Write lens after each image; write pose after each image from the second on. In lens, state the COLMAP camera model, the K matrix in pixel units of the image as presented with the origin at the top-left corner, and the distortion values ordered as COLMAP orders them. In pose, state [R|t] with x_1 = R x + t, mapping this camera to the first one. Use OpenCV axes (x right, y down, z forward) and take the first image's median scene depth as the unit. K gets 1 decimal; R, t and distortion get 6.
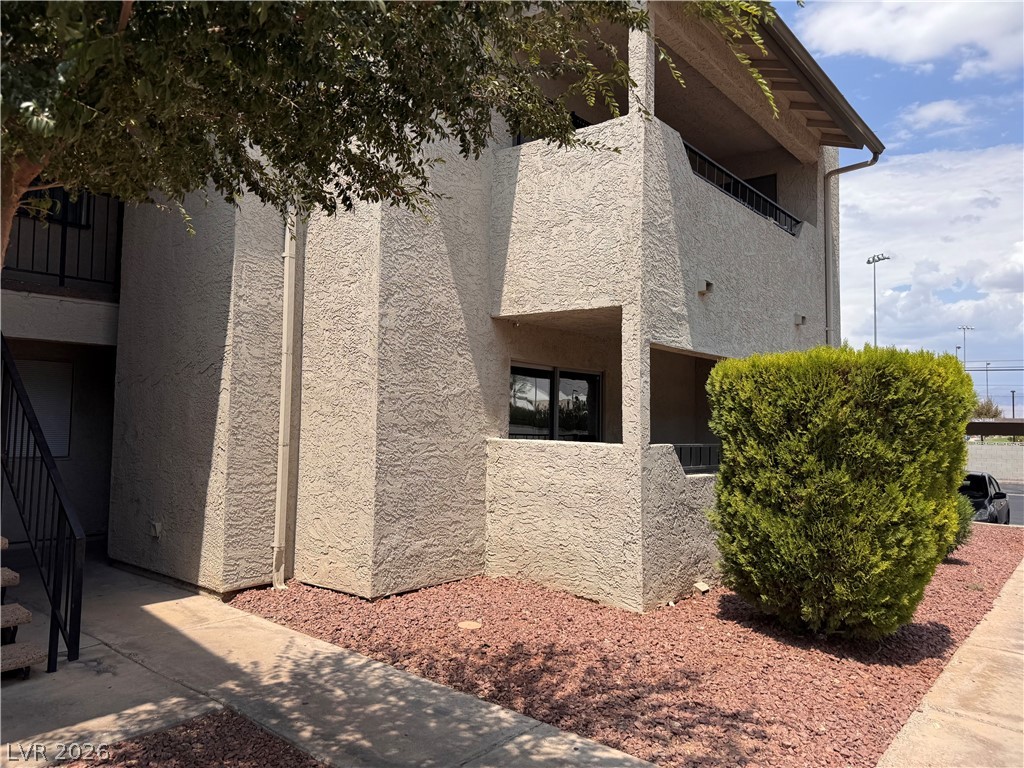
lens RADIAL K [[734.1, 0, 507.8], [0, 734.1, 379.2], [0, 0, 1]] dist [0.078777, -0.068779]
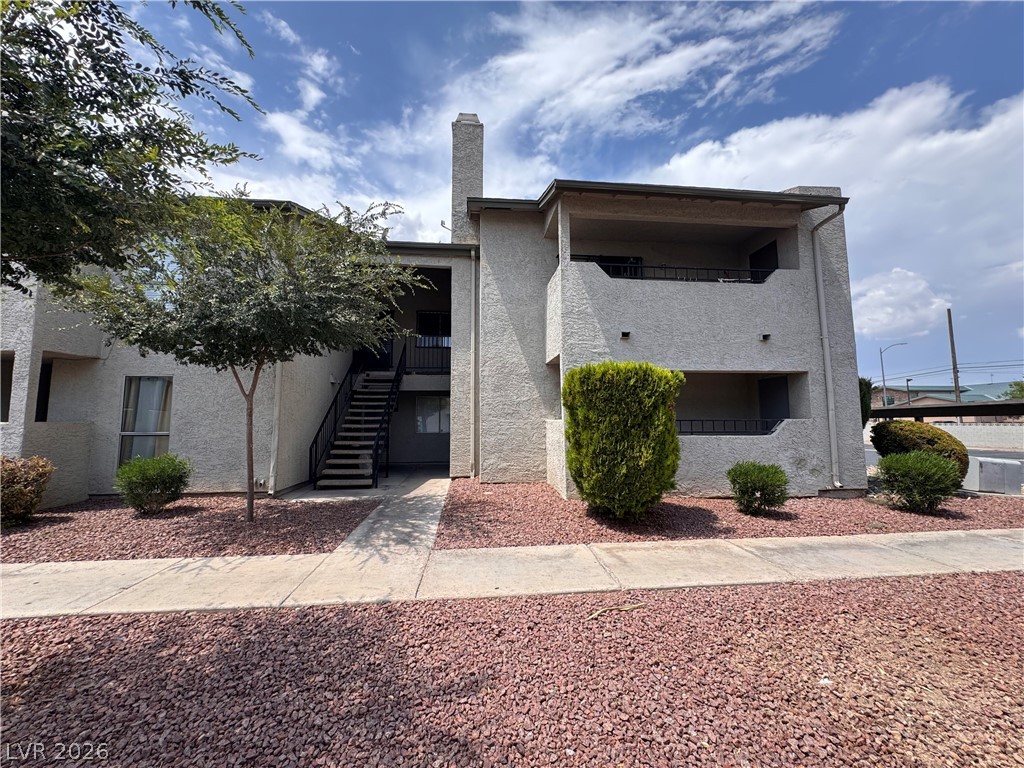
lens RADIAL K [[410.9, 0, 510.6], [0, 410.9, 382.6], [0, 0, 1]] dist [-0.001601, -0.000025]
pose [[0.710890, -0.091074, -0.697382, 0.852606], [0.058512, 0.995801, -0.070400, 0.056364], [0.700865, 0.009241, 0.713234, 0.064149]]
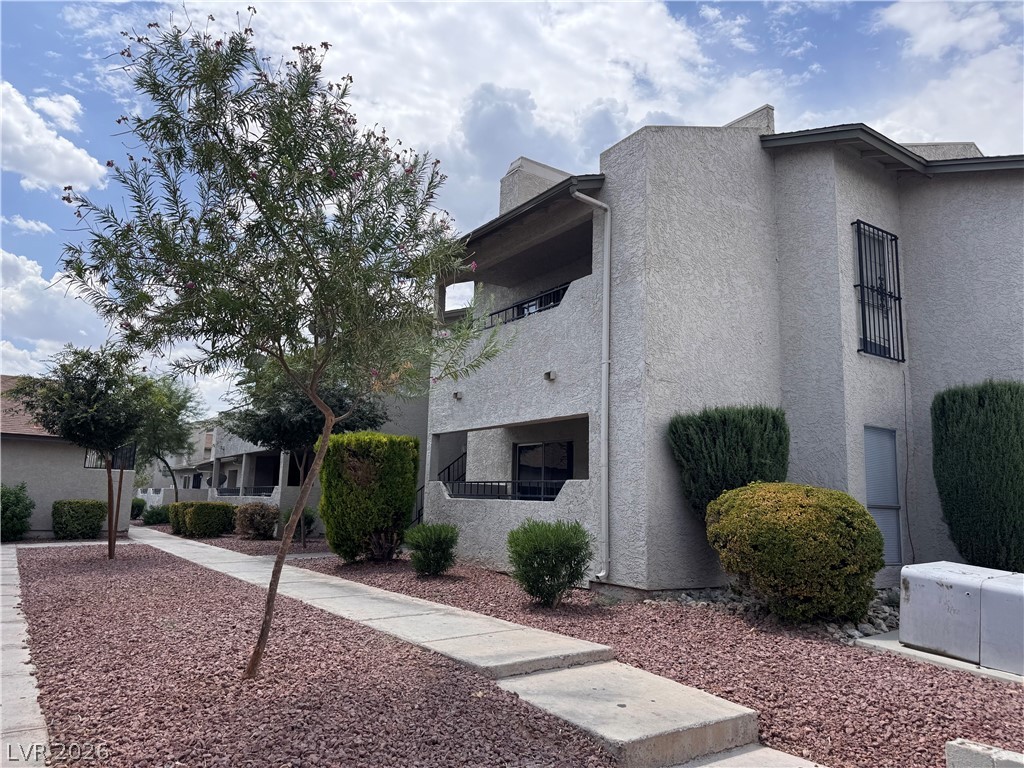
lens RADIAL K [[734.1, 0, 513.8], [0, 734.1, 384.1], [0, 0, 1]] dist [0.078777, -0.068779]
pose [[-0.251770, -0.195041, -0.947930, 2.139255], [0.016128, 0.978500, -0.205614, 0.242047], [0.967653, -0.067055, -0.243211, 1.737312]]
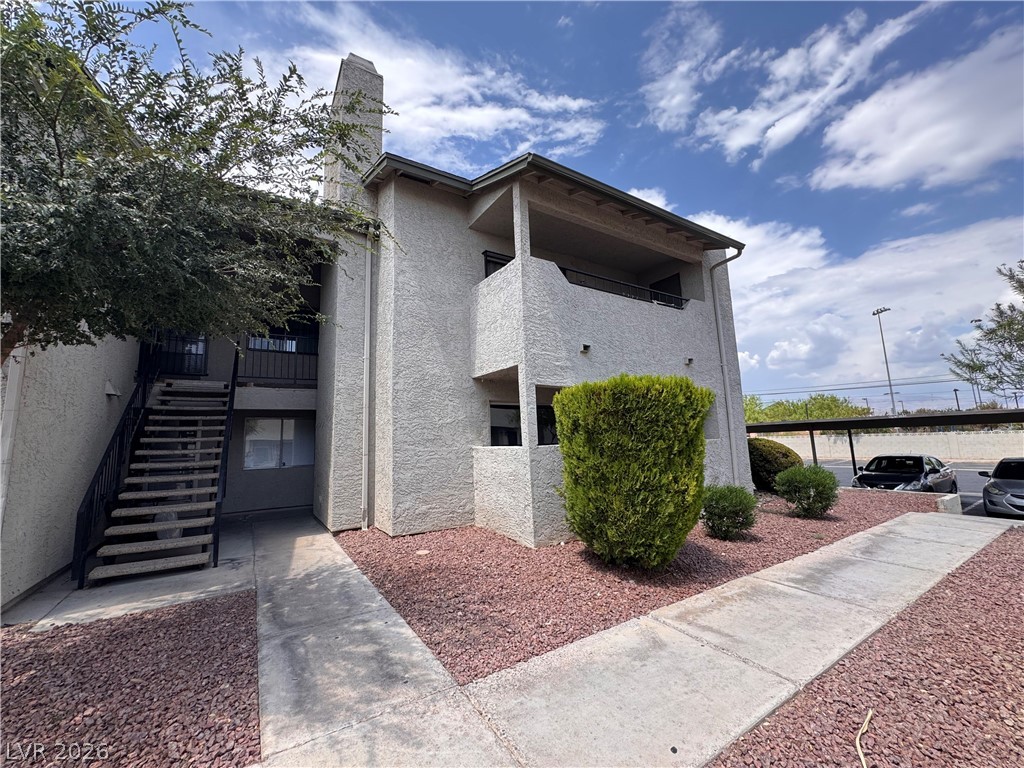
lens RADIAL K [[410.9, 0, 510.8], [0, 410.9, 382.9], [0, 0, 1]] dist [-0.001601, -0.000025]
pose [[0.949827, -0.093026, -0.298621, 0.414579], [0.068174, 0.993366, -0.092610, 0.029119], [0.305255, 0.067605, 0.949868, 0.088416]]
